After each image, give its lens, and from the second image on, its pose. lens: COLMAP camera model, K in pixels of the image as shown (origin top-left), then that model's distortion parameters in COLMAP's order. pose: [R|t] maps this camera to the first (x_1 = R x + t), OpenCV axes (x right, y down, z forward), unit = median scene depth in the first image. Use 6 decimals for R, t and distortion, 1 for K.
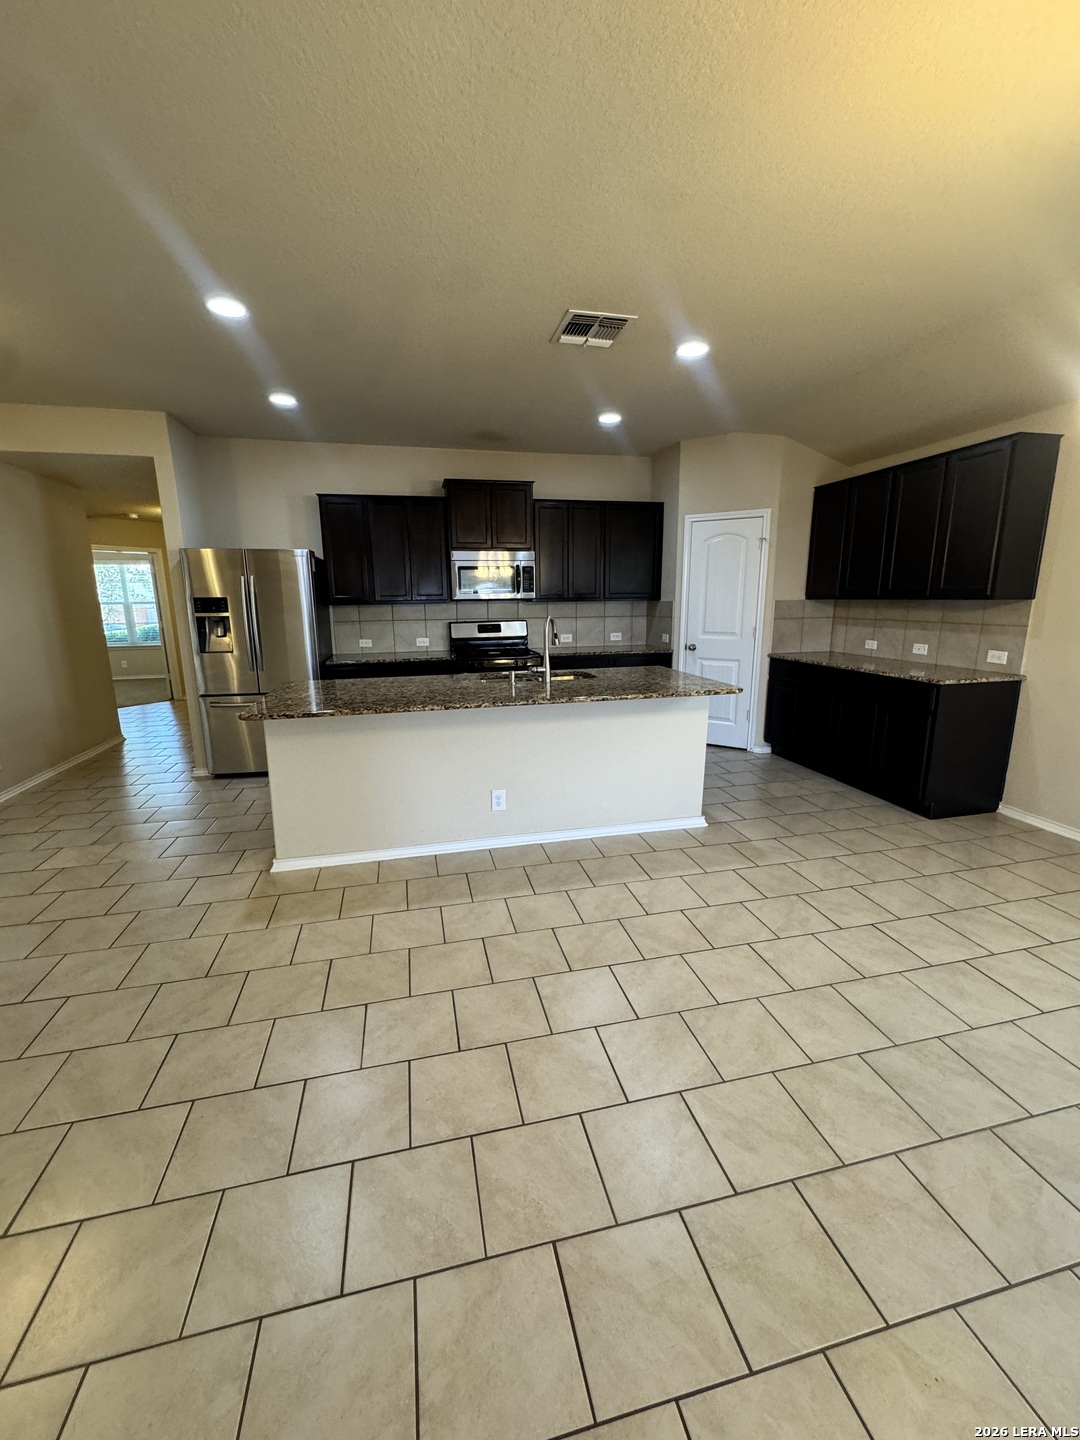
lens RADIAL K [[579.3, 0, 538.2], [0, 579.3, 718.8], [0, 0, 1]] dist [-0.000957, -0.000641]
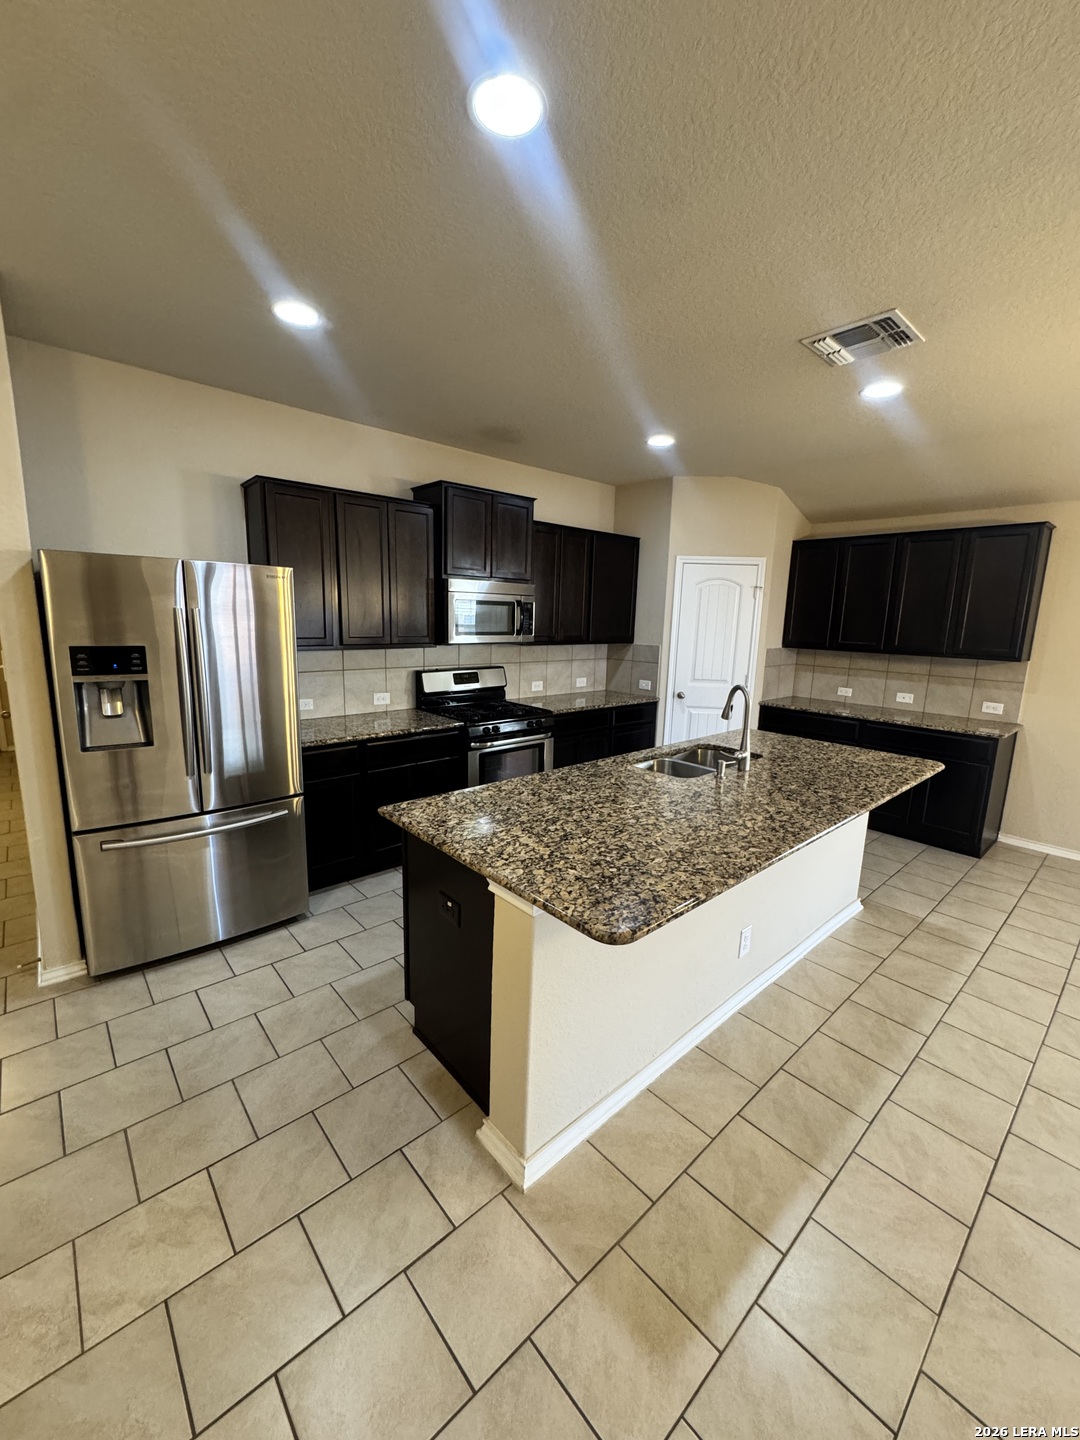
lens RADIAL K [[579.3, 0, 540.4], [0, 579.3, 719.2], [0, 0, 1]] dist [-0.000957, -0.000641]
pose [[0.876745, -0.053514, 0.477968, -0.418986], [0.064695, 0.997881, -0.006947, -0.101512], [-0.476584, 0.037013, 0.878350, 0.311754]]
